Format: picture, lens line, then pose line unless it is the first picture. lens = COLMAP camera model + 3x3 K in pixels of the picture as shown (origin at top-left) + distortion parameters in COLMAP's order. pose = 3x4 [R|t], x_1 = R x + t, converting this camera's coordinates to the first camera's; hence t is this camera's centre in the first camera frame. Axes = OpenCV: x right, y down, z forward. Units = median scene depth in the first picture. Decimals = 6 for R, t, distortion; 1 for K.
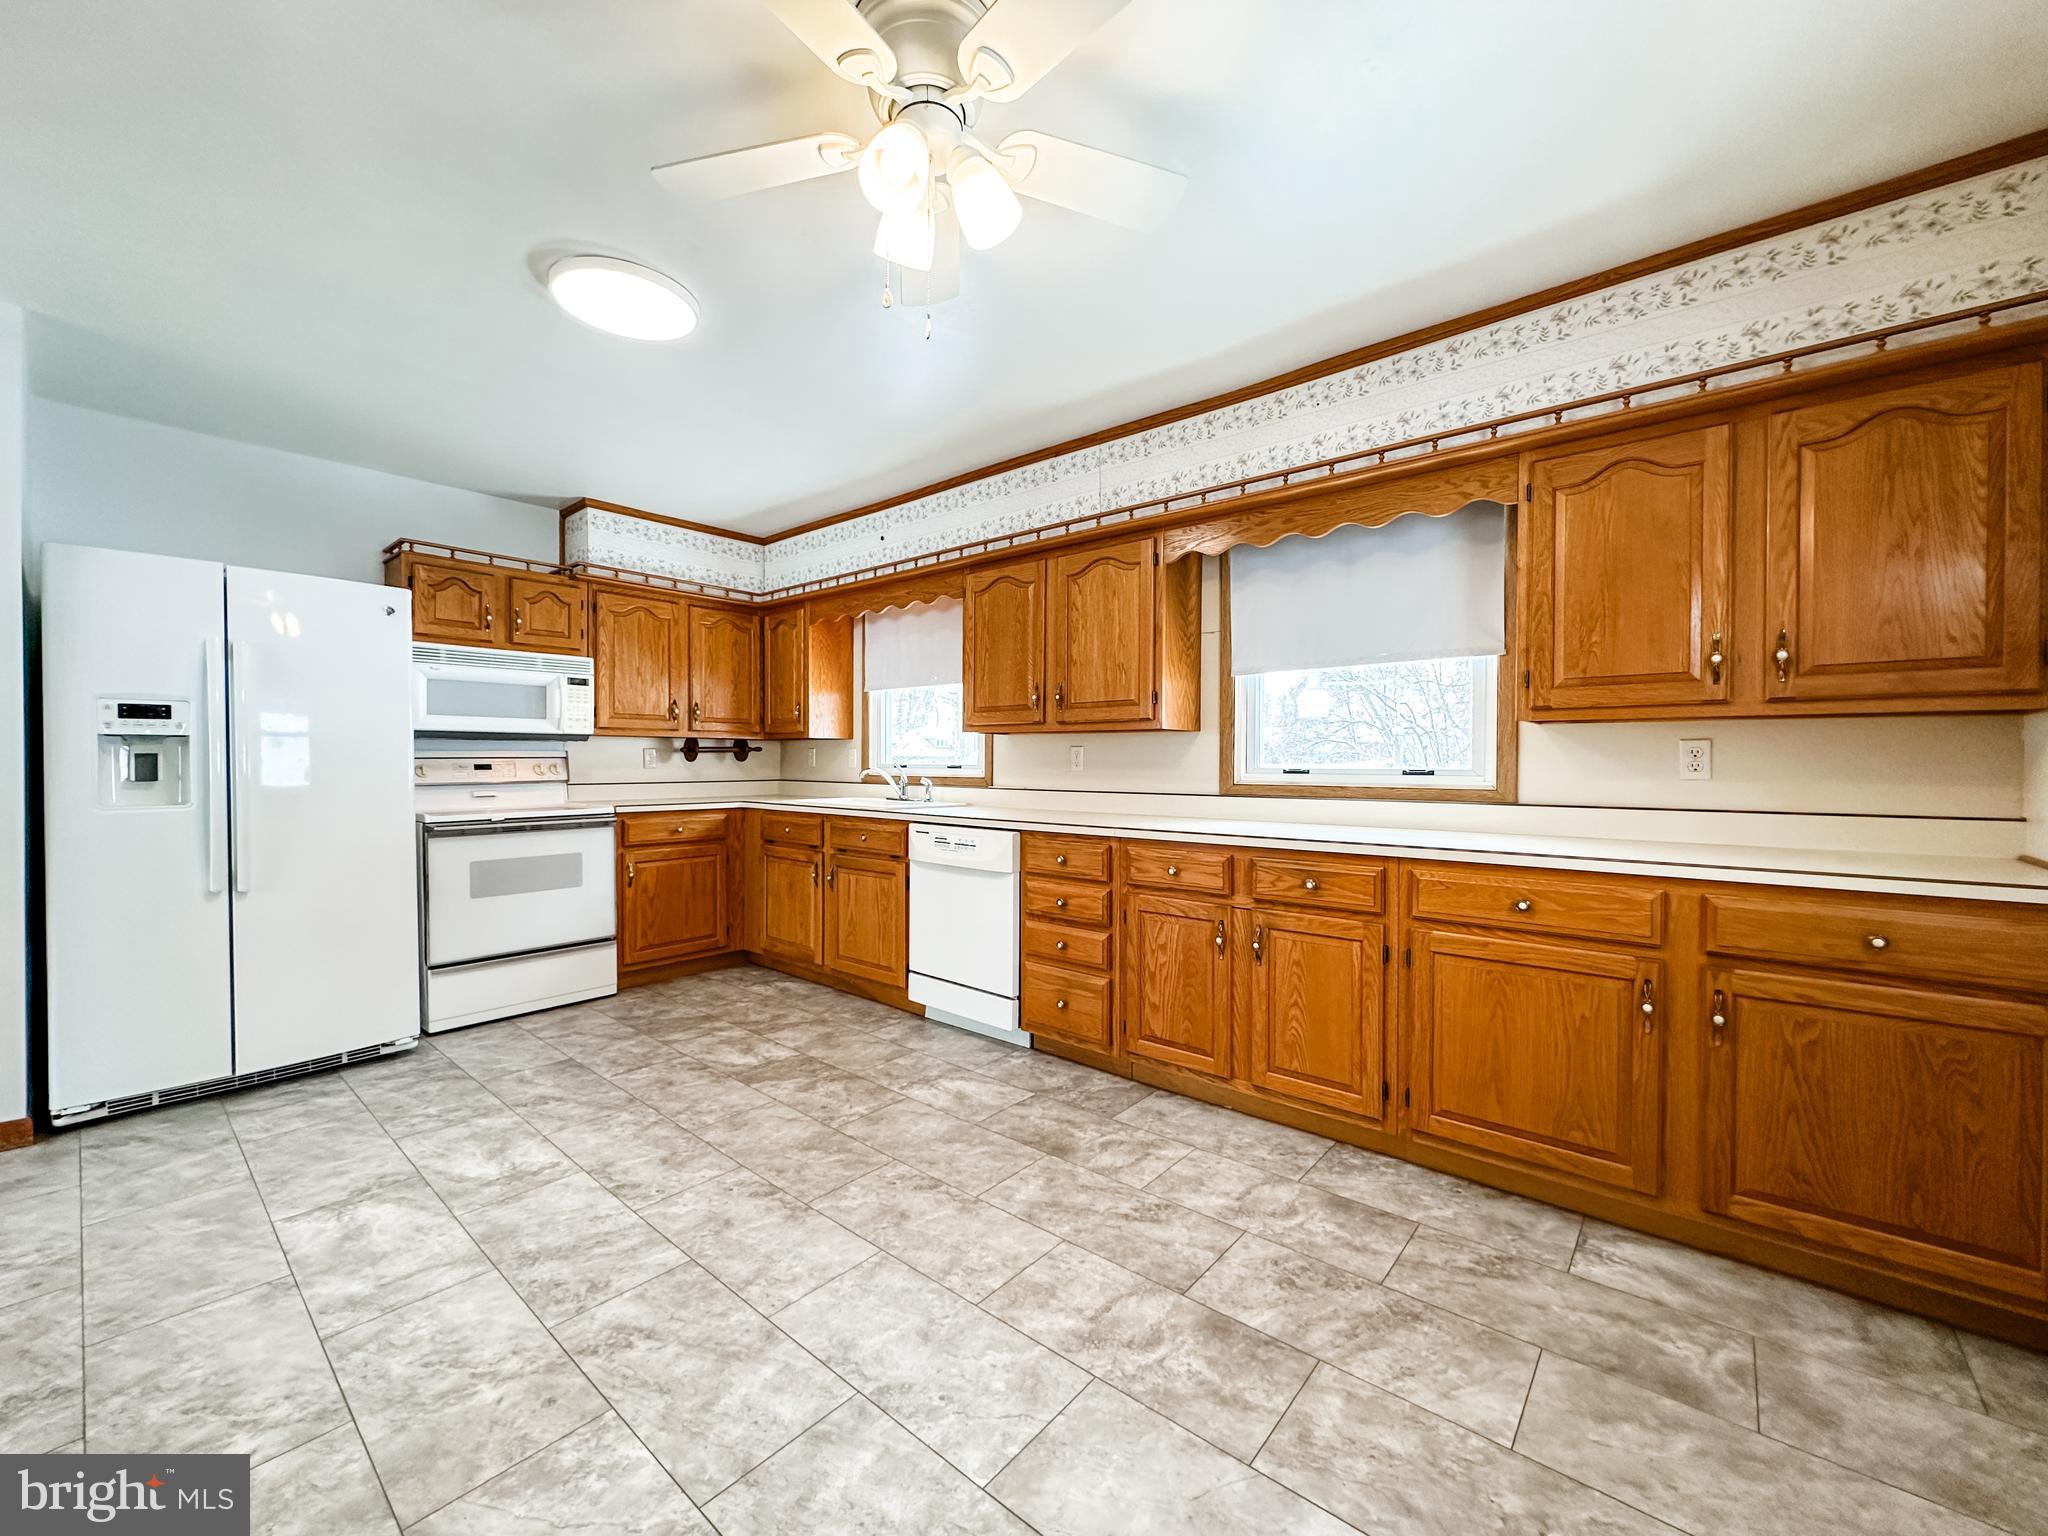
lens RADIAL K [[816.9, 0, 1022.5], [0, 816.9, 769.2], [0, 0, 1]] dist [-0.003391, 0.000586]
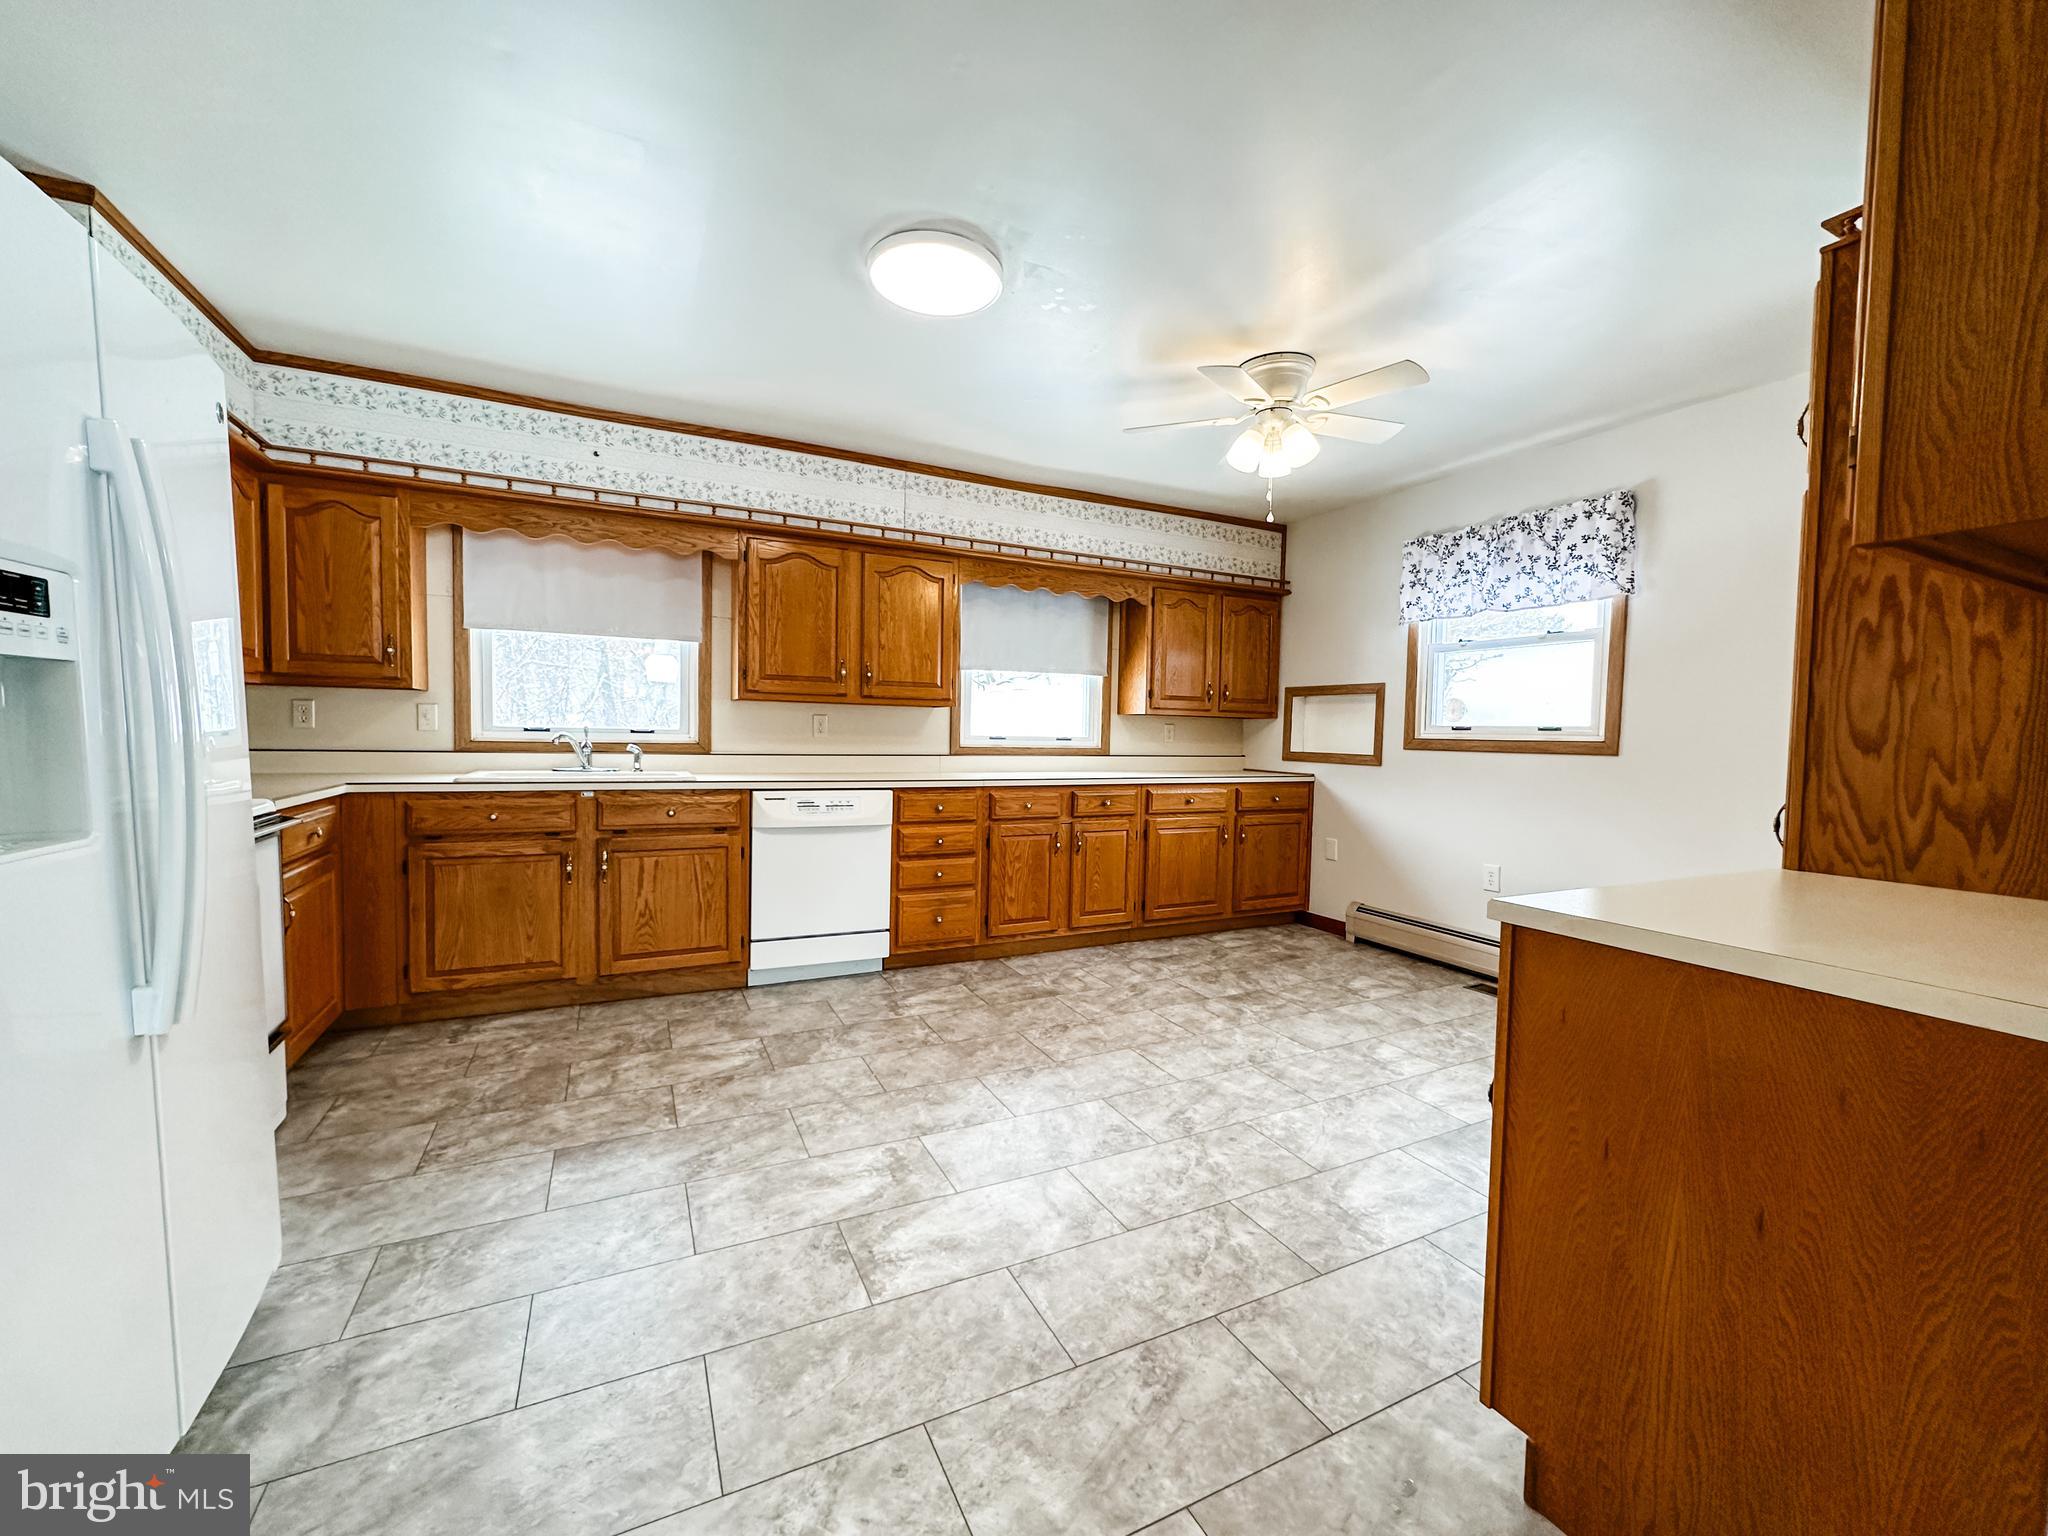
lens RADIAL K [[816.9, 0, 1027.4], [0, 816.9, 769.5], [0, 0, 1]] dist [-0.003391, 0.000586]
pose [[0.389989, -0.040048, 0.919948, -1.148779], [-0.010284, 0.998802, 0.047841, -0.012860], [-0.920762, -0.028118, 0.389110, 0.402009]]
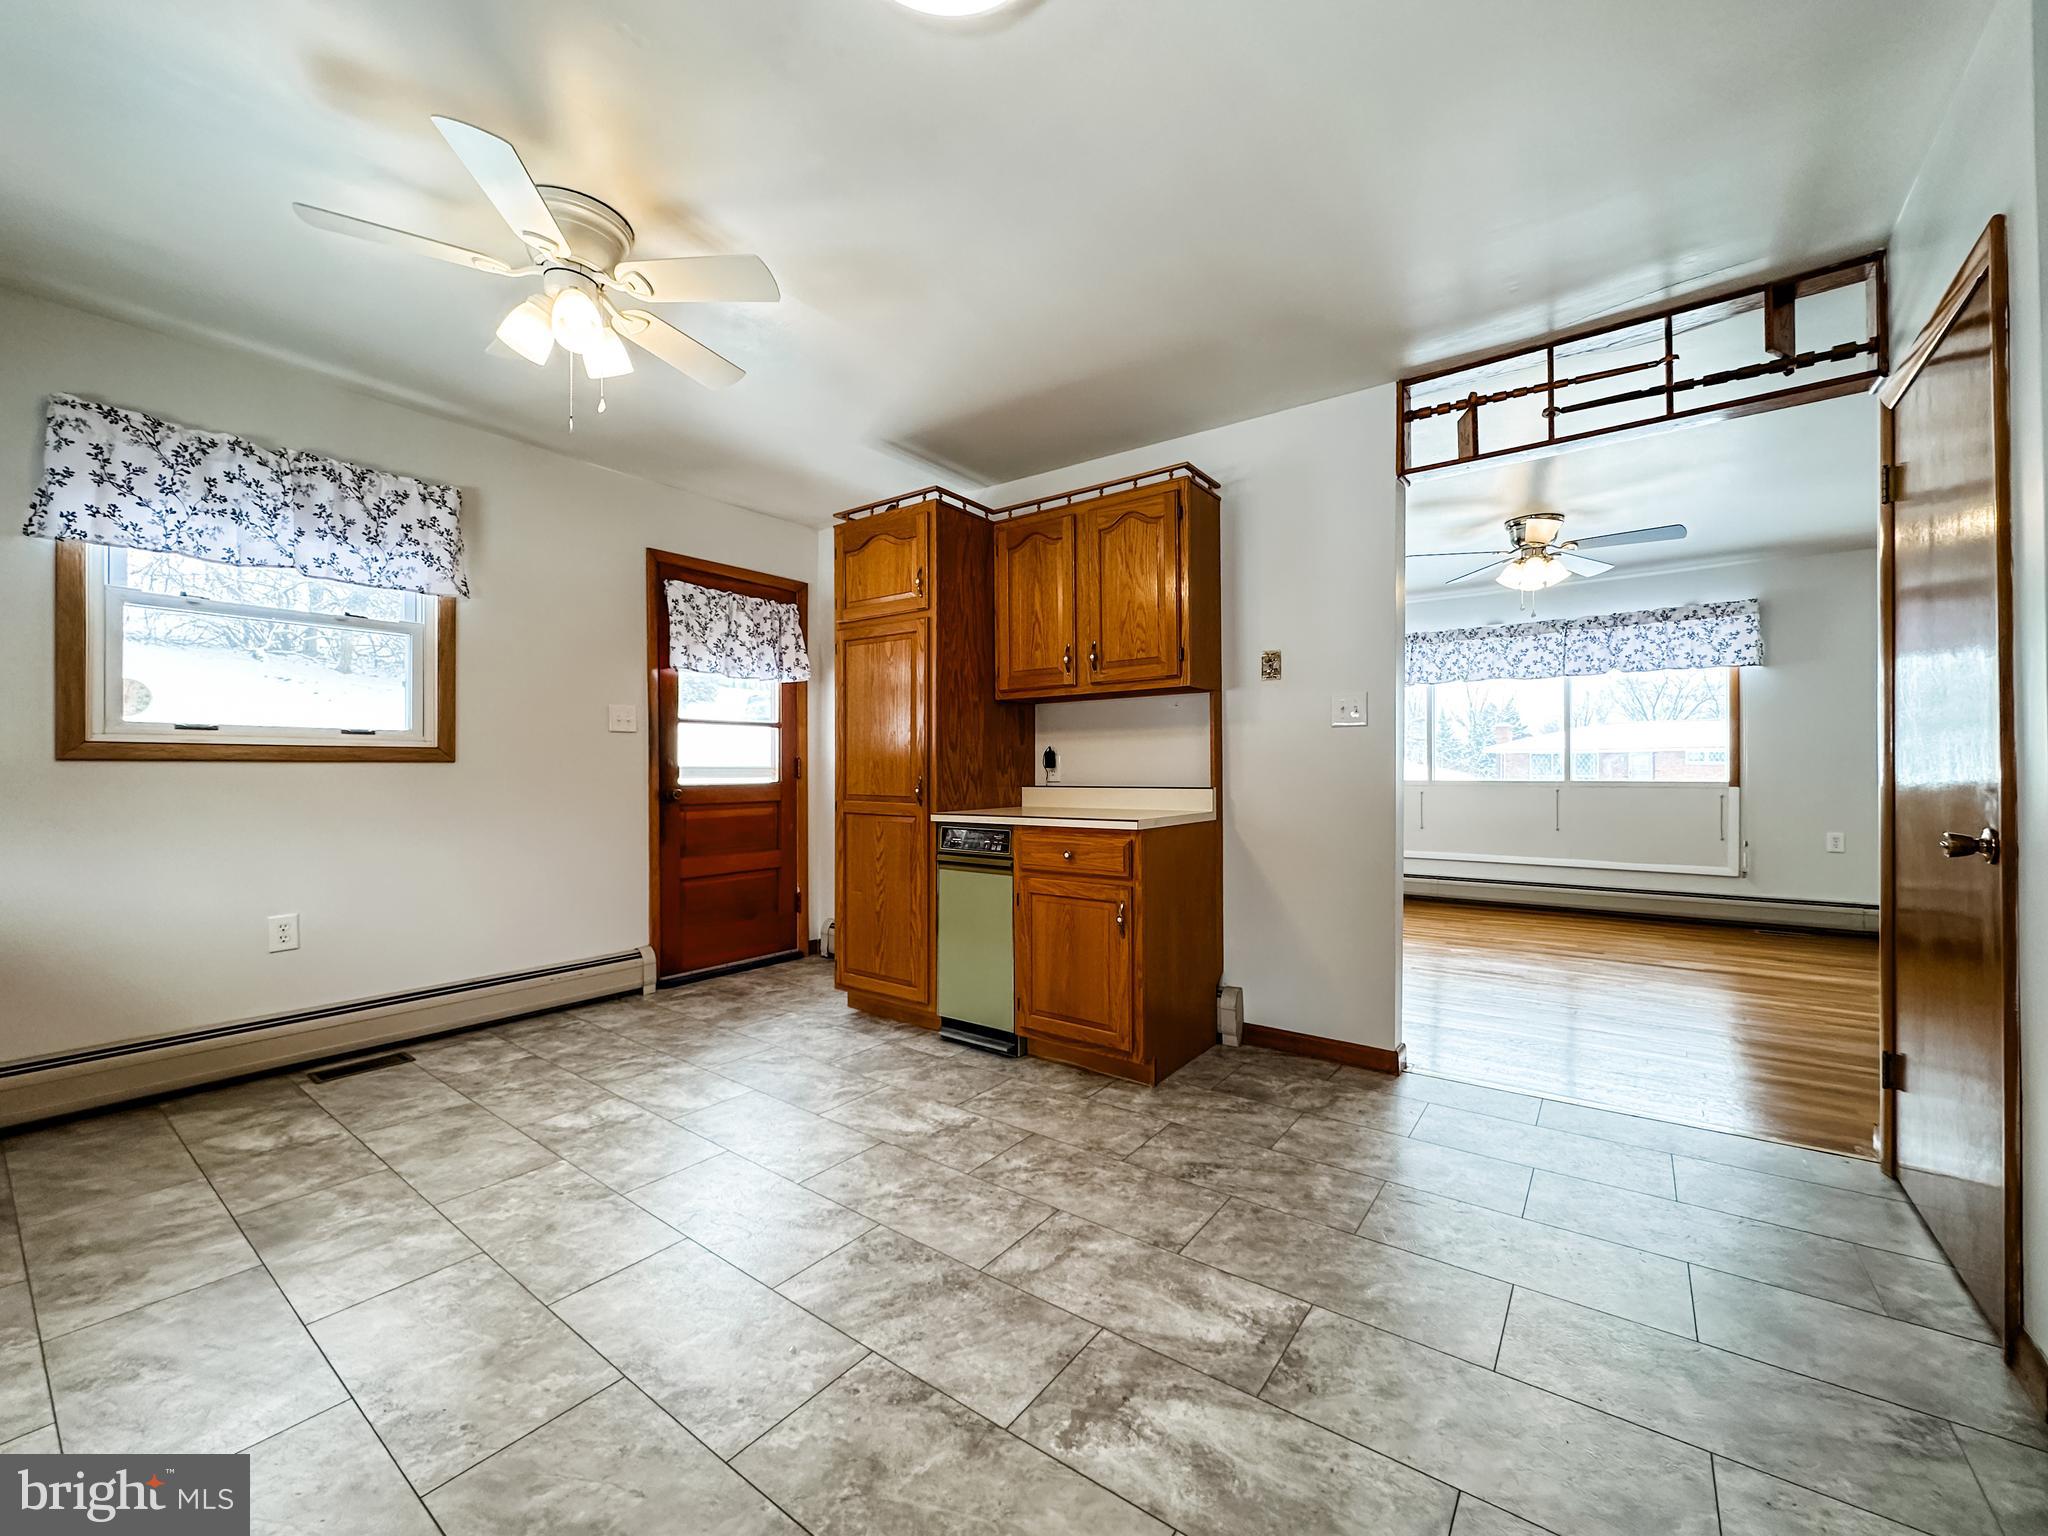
lens RADIAL K [[816.9, 0, 1021.1], [0, 816.9, 769.8], [0, 0, 1]] dist [-0.003391, 0.000586]
pose [[-0.997567, -0.003598, -0.069617, -0.414903], [-0.004083, 0.999968, 0.006833, 0.015451], [0.069590, 0.007101, -0.997550, 1.290029]]
